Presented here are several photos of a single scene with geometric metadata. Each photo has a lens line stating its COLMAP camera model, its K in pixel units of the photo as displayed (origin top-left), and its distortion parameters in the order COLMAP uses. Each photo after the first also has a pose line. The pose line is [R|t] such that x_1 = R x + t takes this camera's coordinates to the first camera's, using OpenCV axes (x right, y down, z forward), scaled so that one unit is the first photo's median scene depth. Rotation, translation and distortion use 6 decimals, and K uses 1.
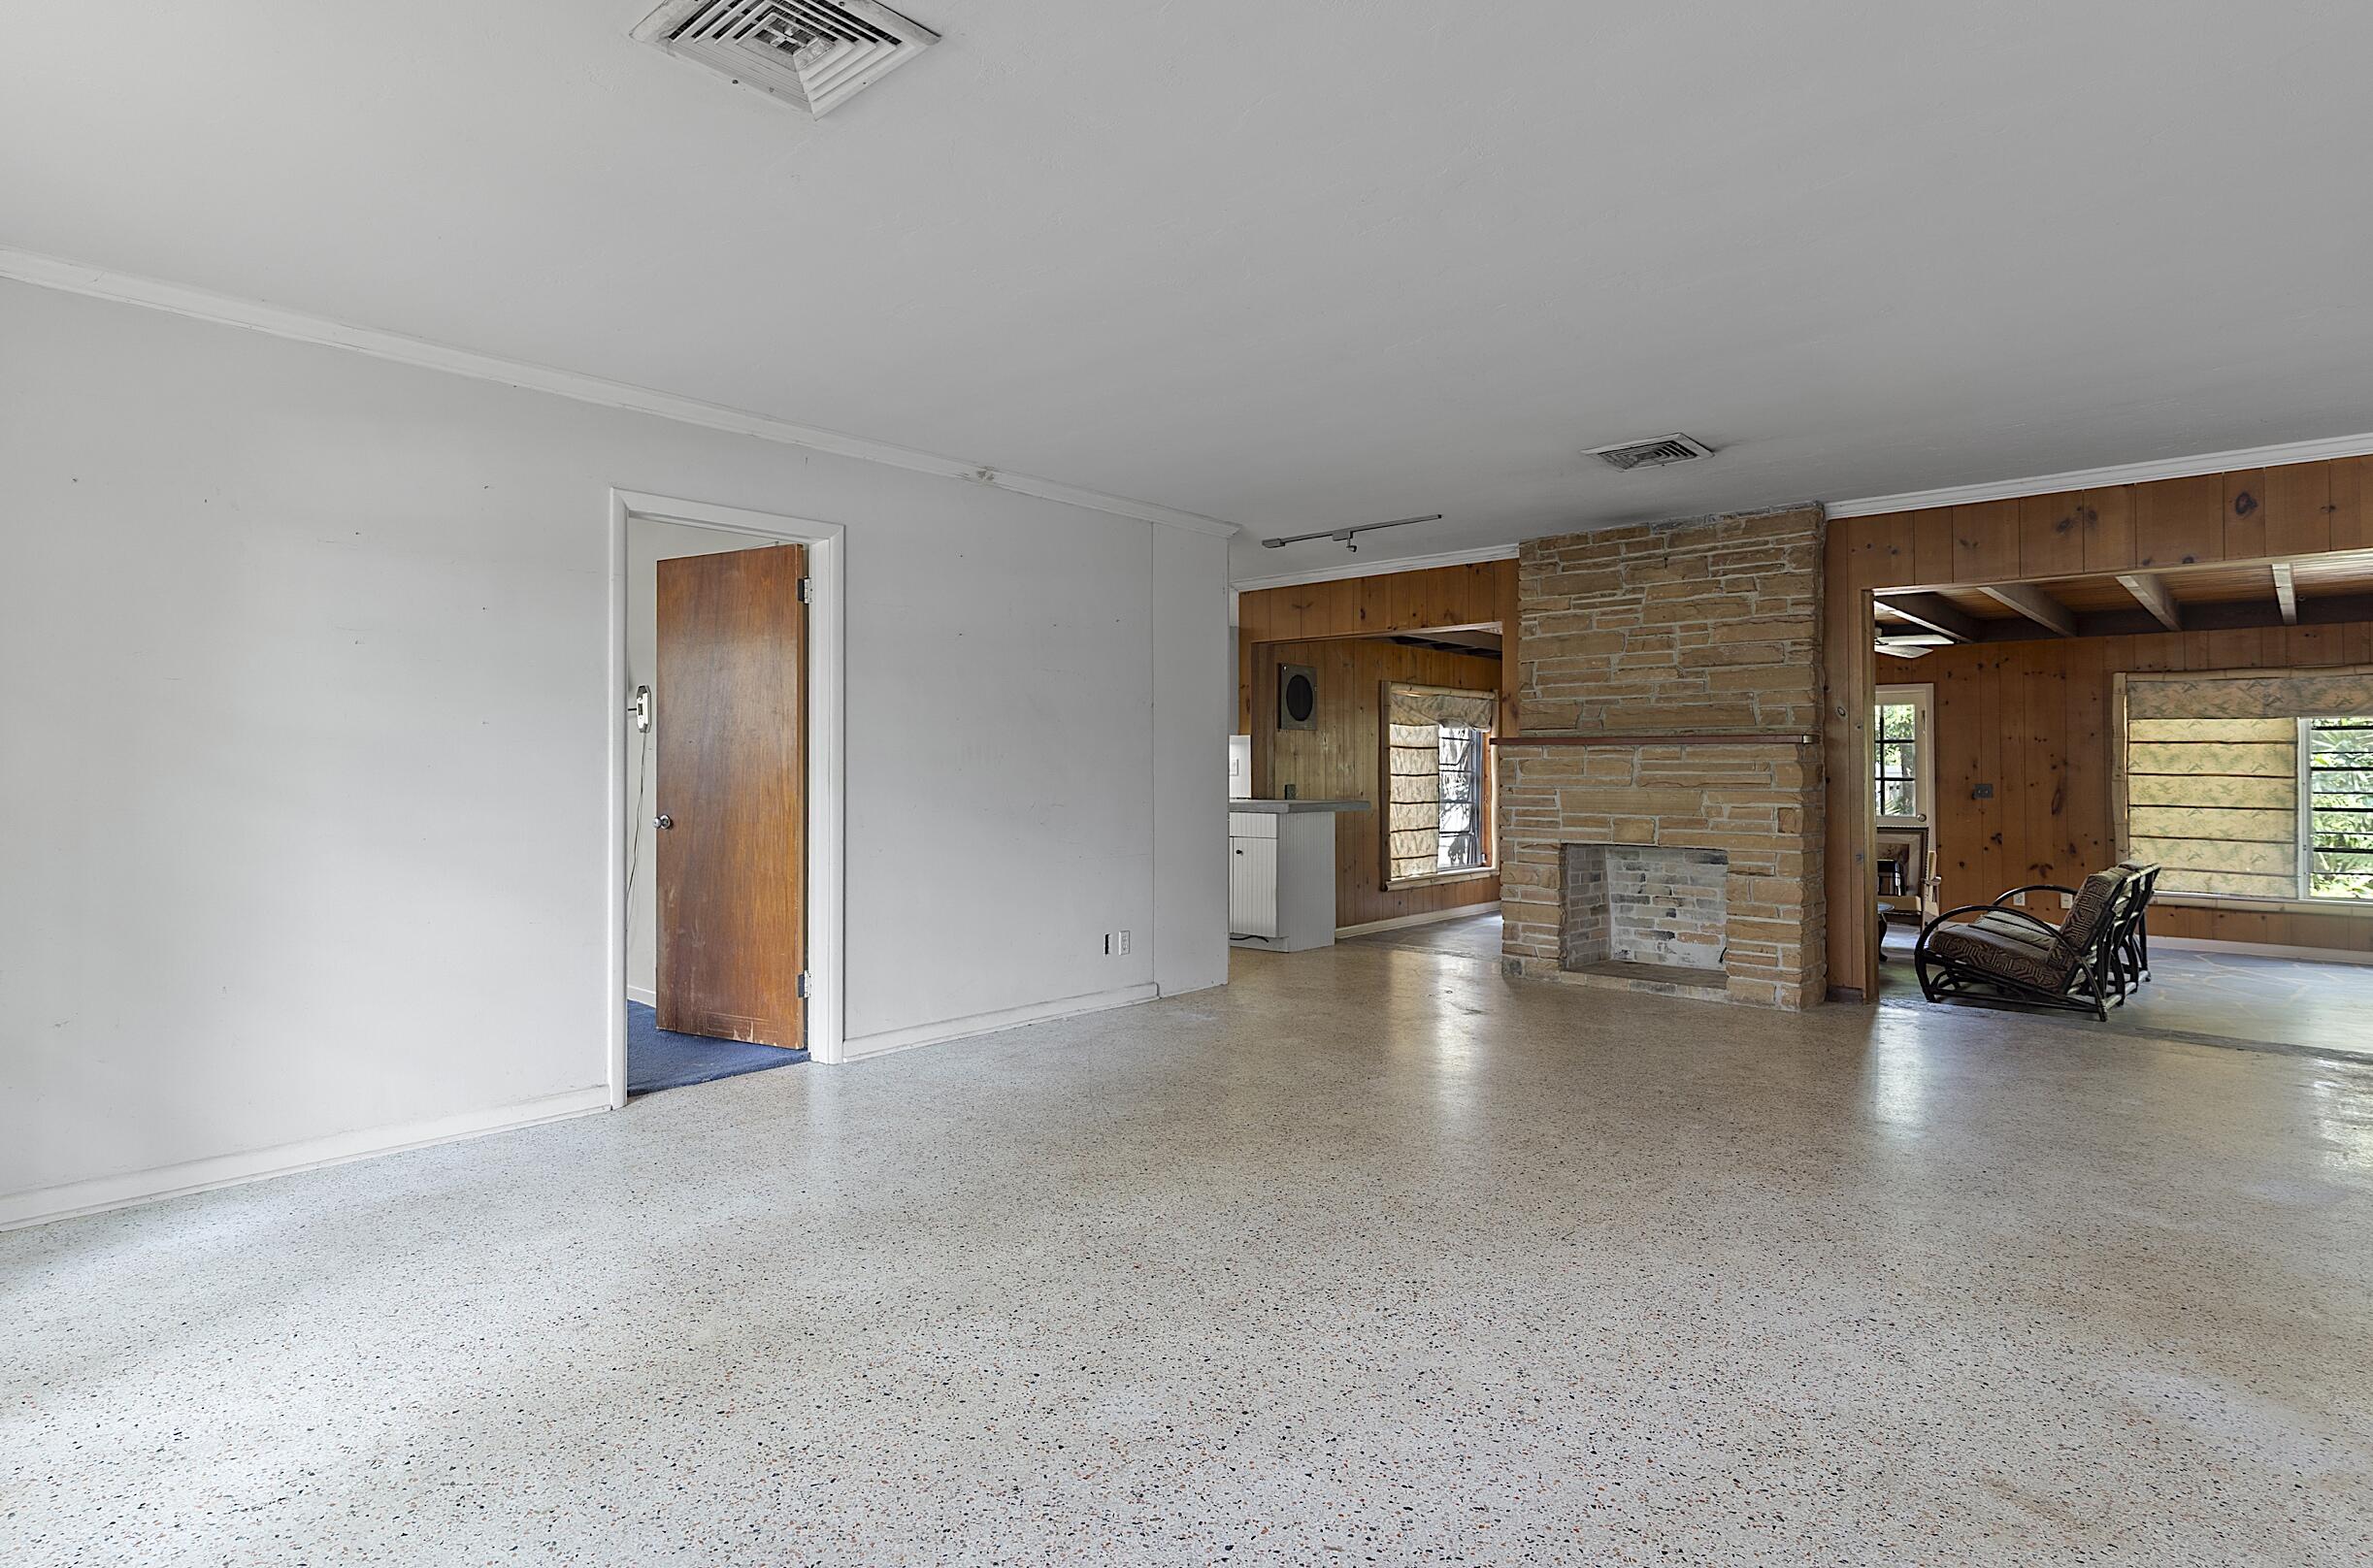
lens RADIAL K [[1263.0, 0, 1105.6], [0, 1263.0, 736.3], [0, 0, 1]] dist [0.000706, -0.000321]
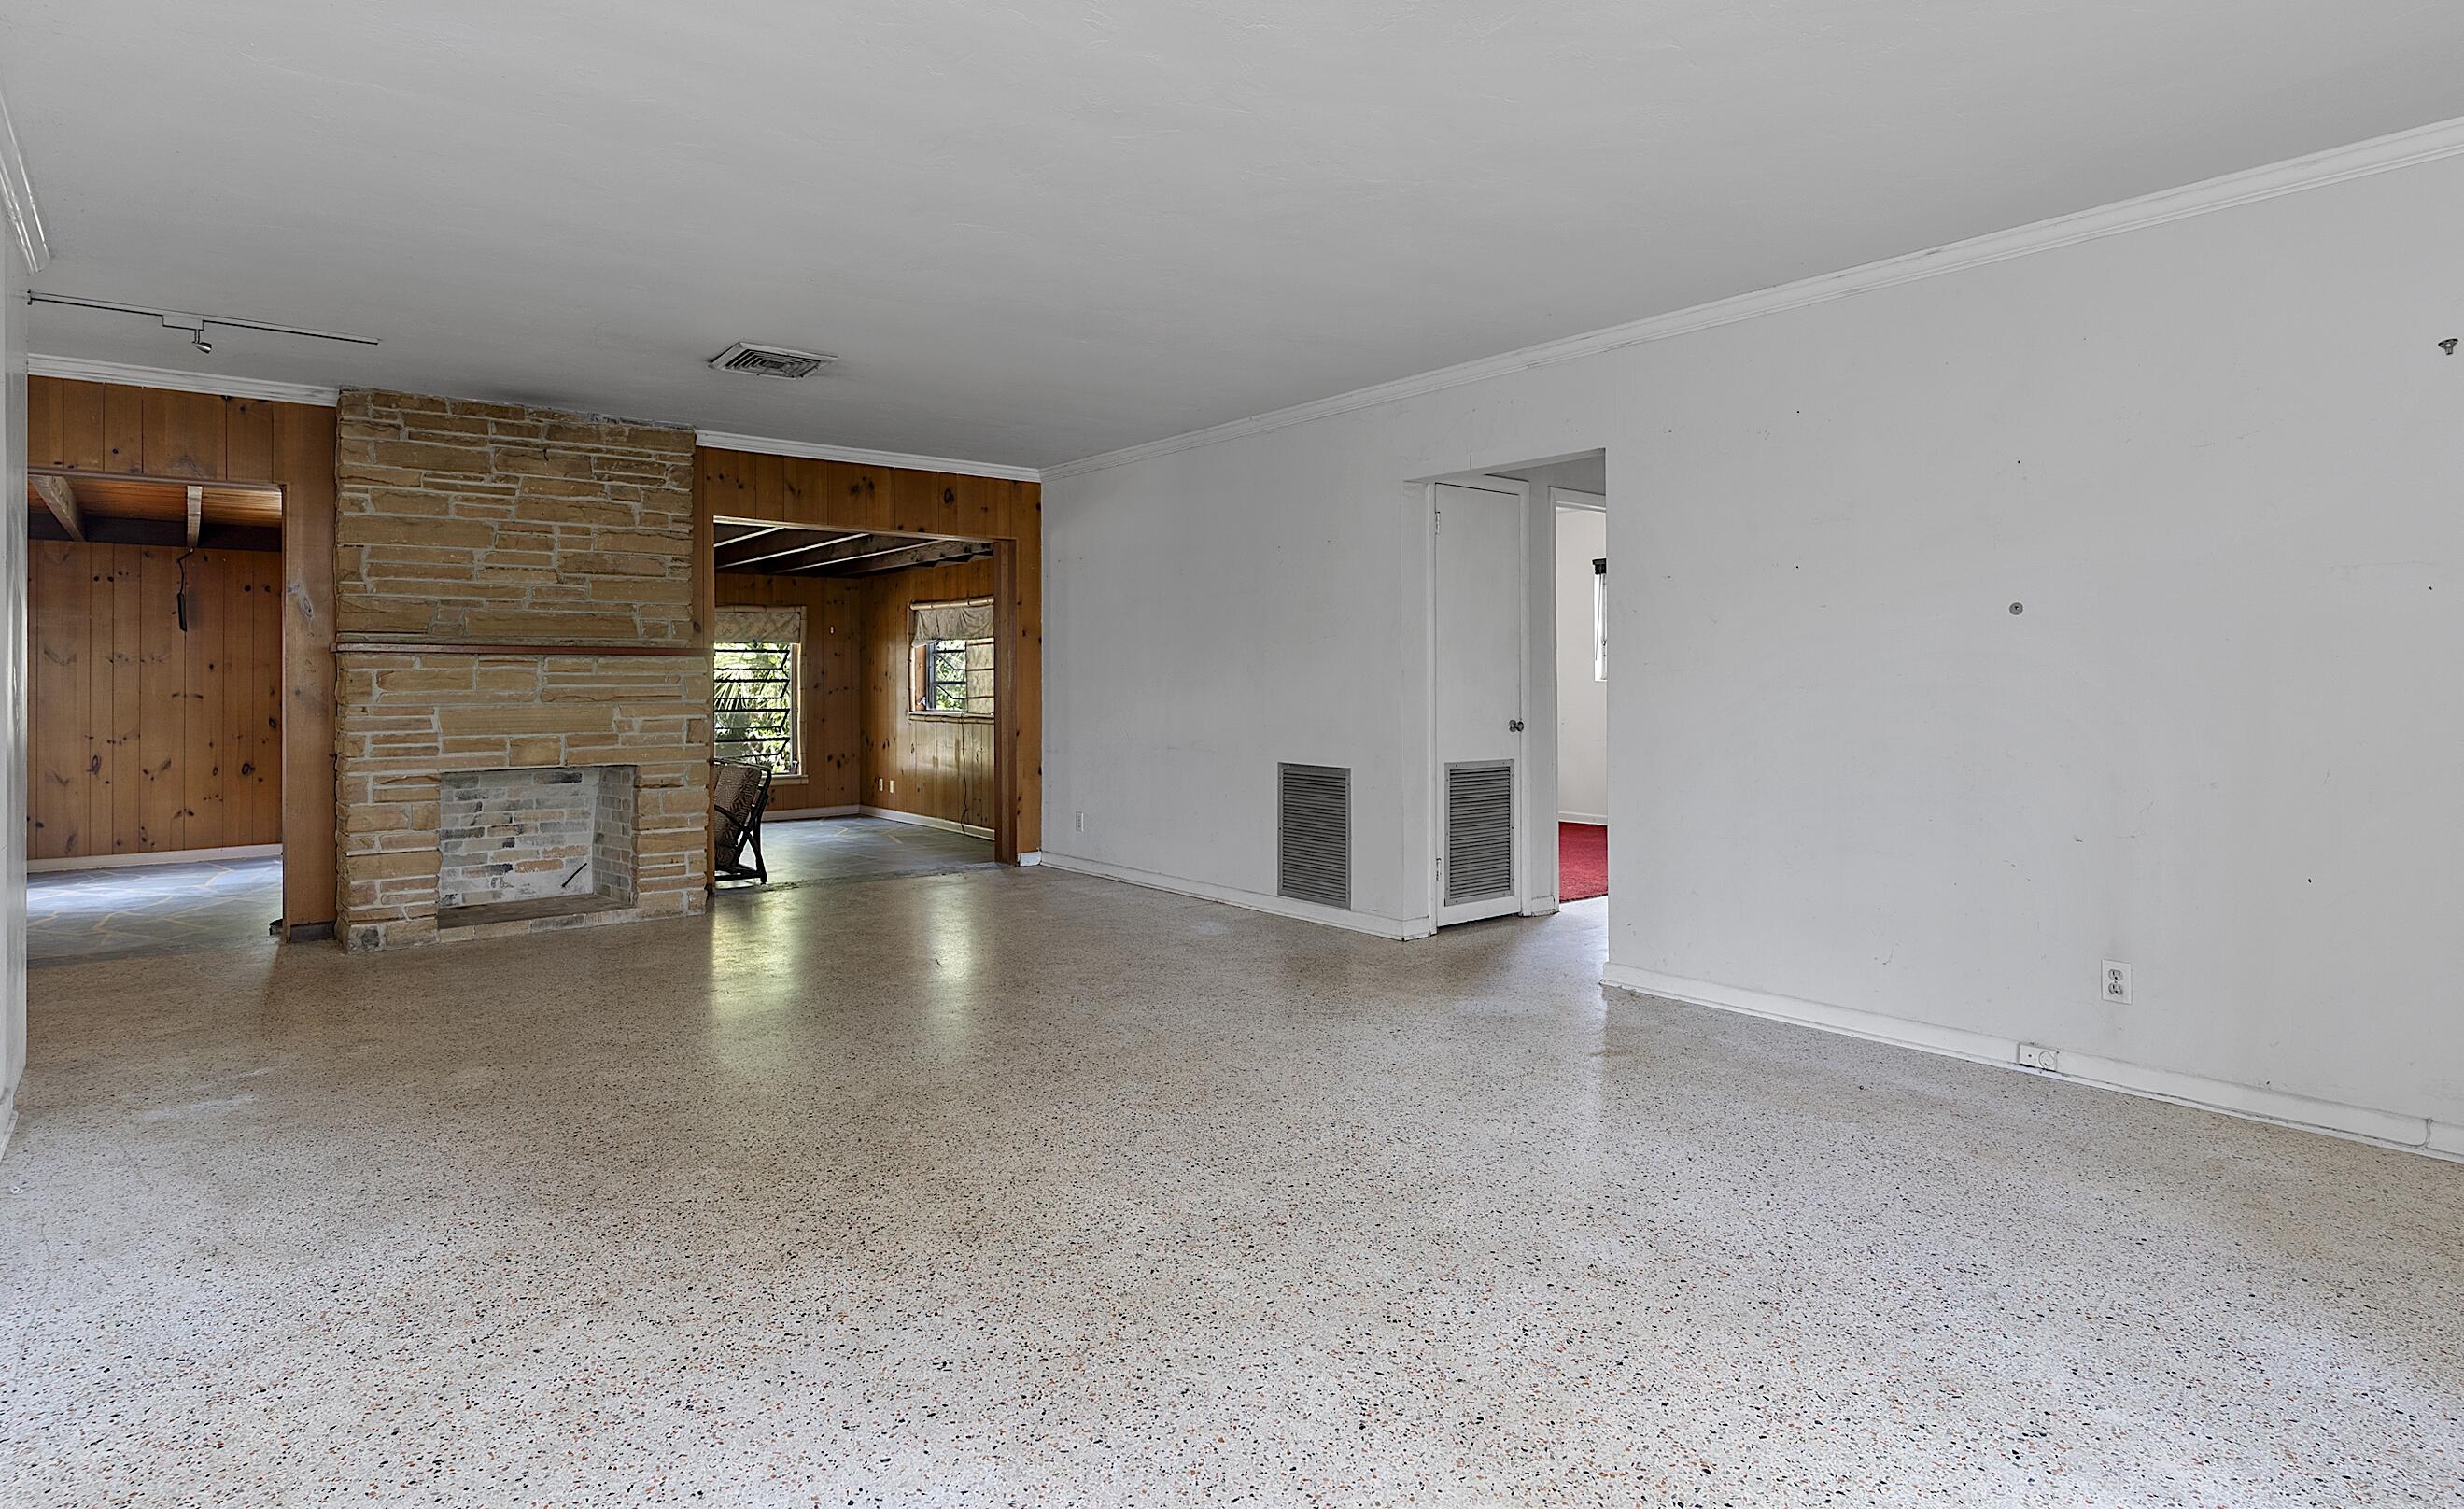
lens RADIAL K [[1268.2, 0, 1184.3], [0, 1268.2, 676.6], [0, 0, 1]] dist [0.005393, -0.000831]
pose [[0.152917, -0.000460, 0.988239, -0.411371], [-0.020483, 0.999784, 0.003635, 0.009608], [-0.988027, -0.020798, 0.152875, 0.429710]]
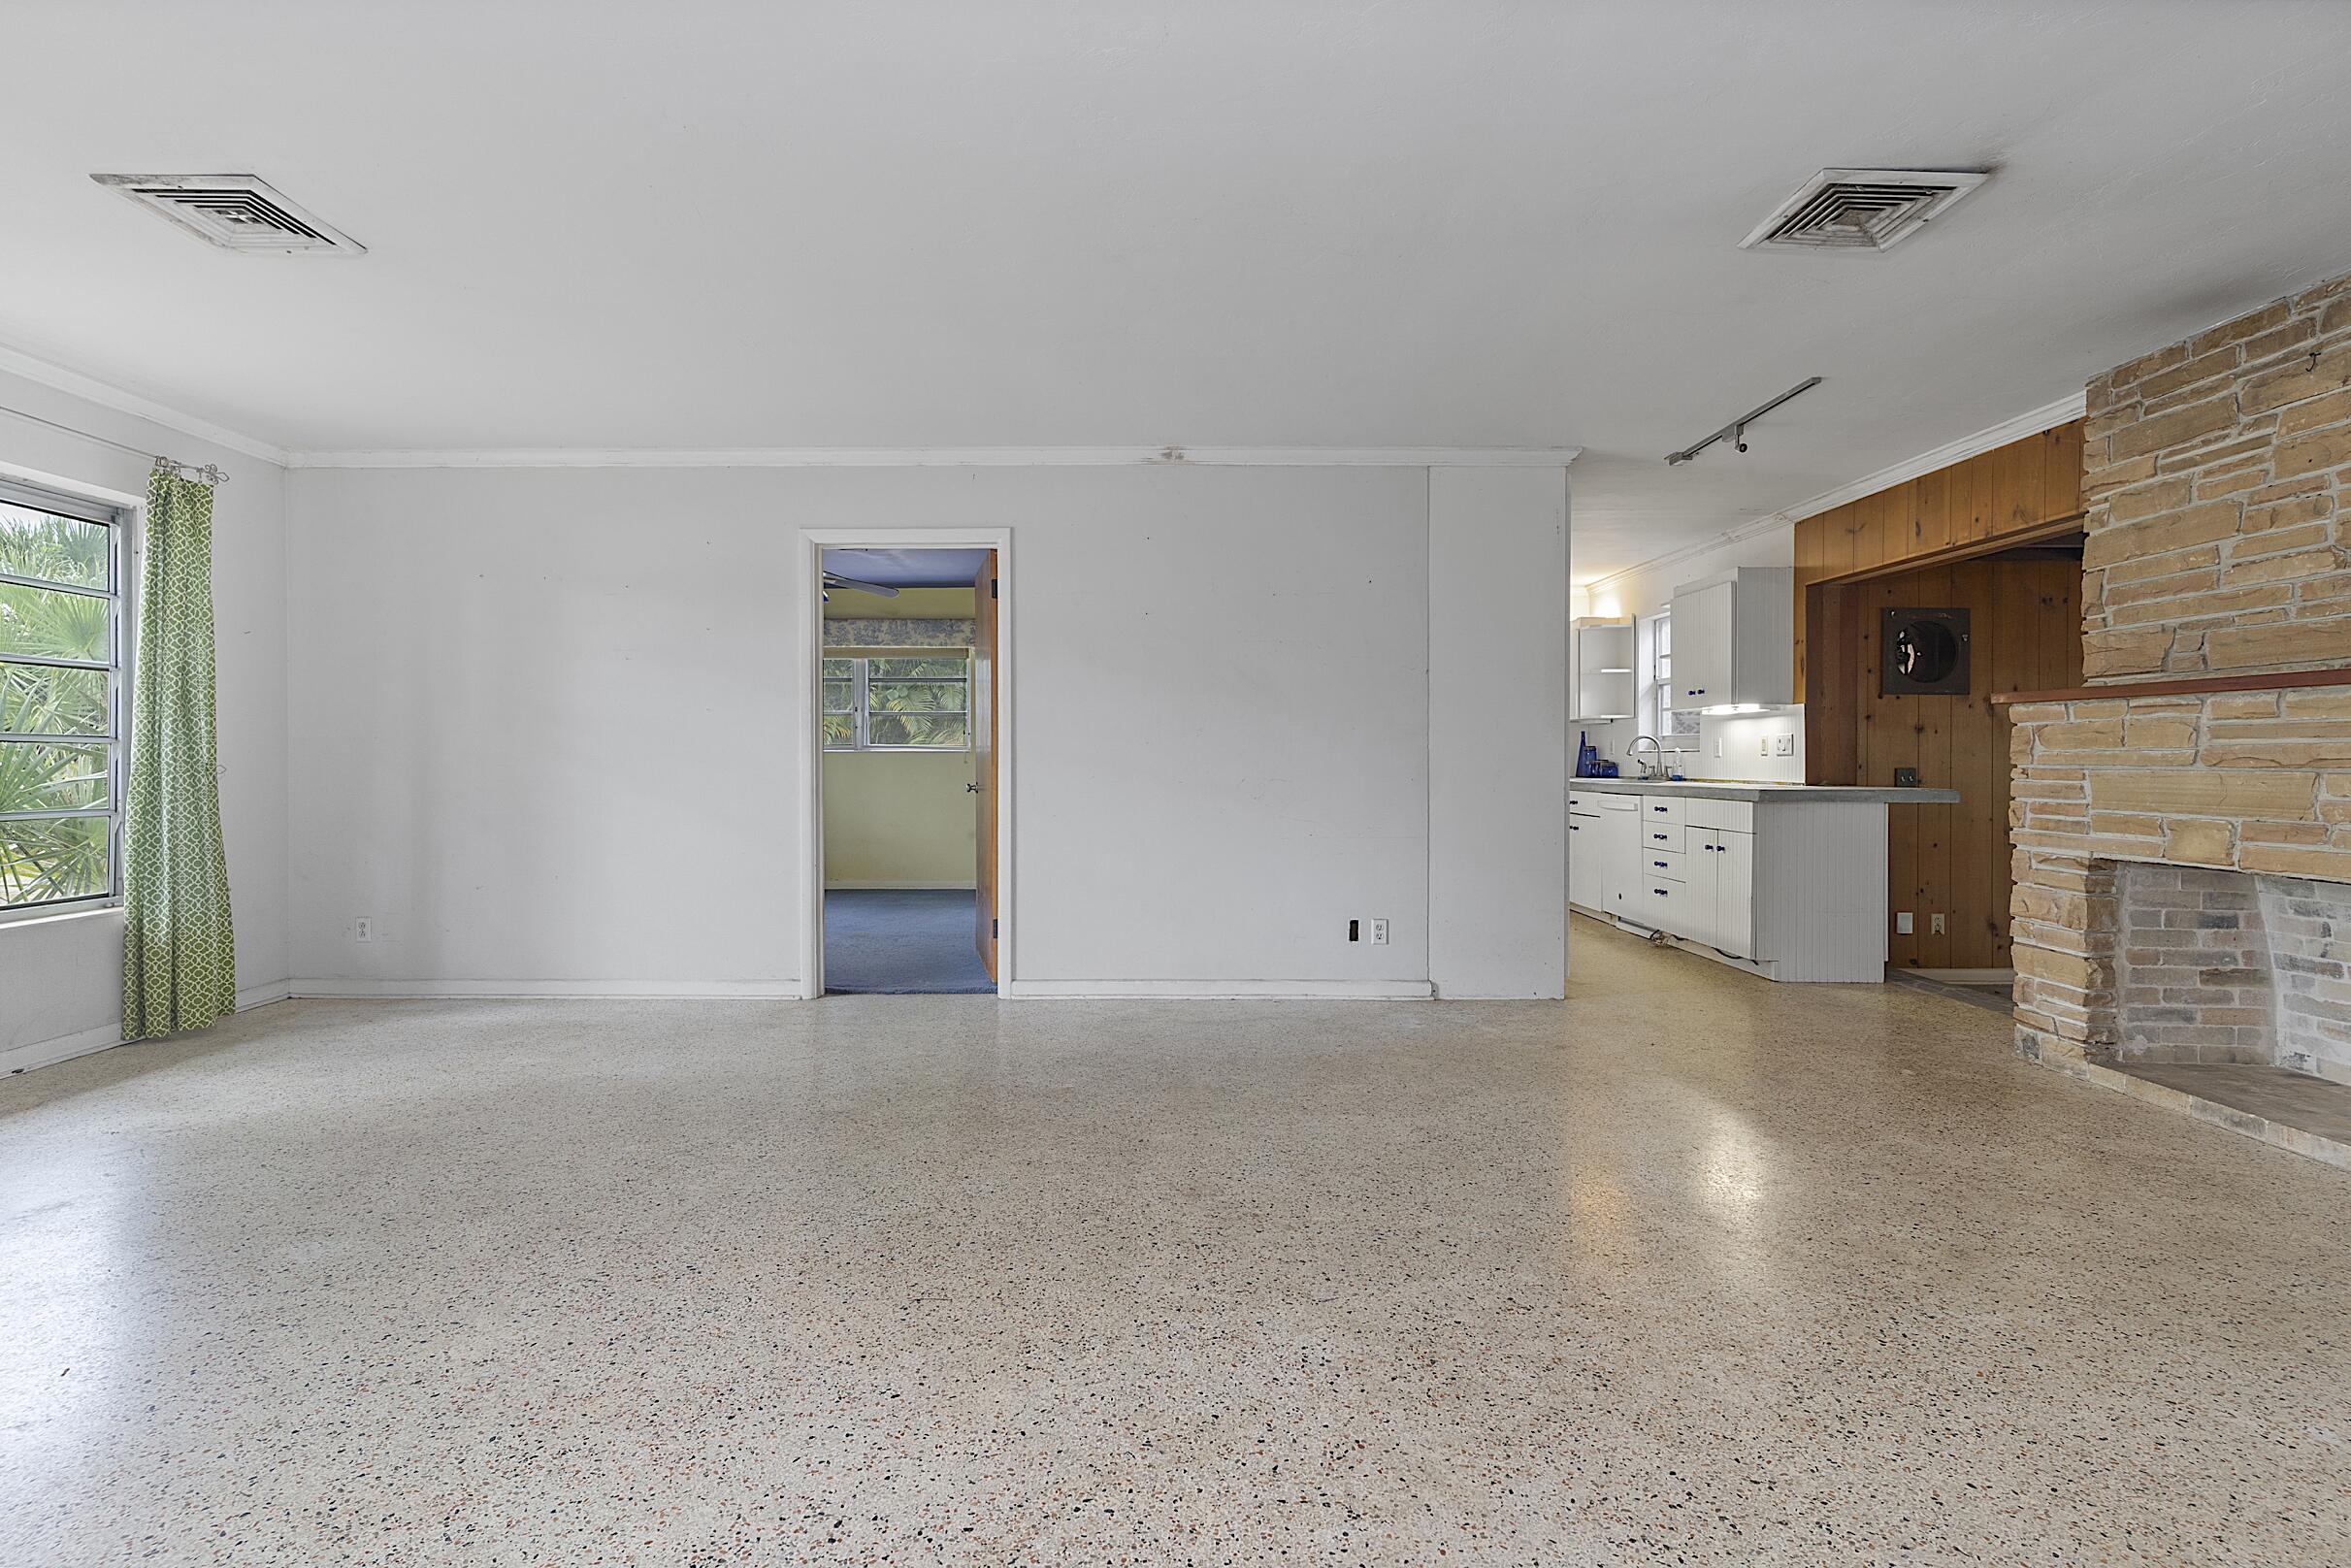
lens RADIAL K [[1145.4, 0, 1150.0], [0, 1145.4, 762.6], [0, 0, 1]] dist [0.005179, -0.000334]
pose [[0.685021, 0.002765, -0.728518, 0.491191], [0.018398, 0.999608, 0.021094, 0.018575], [0.728291, -0.027854, 0.684702, 0.299123]]
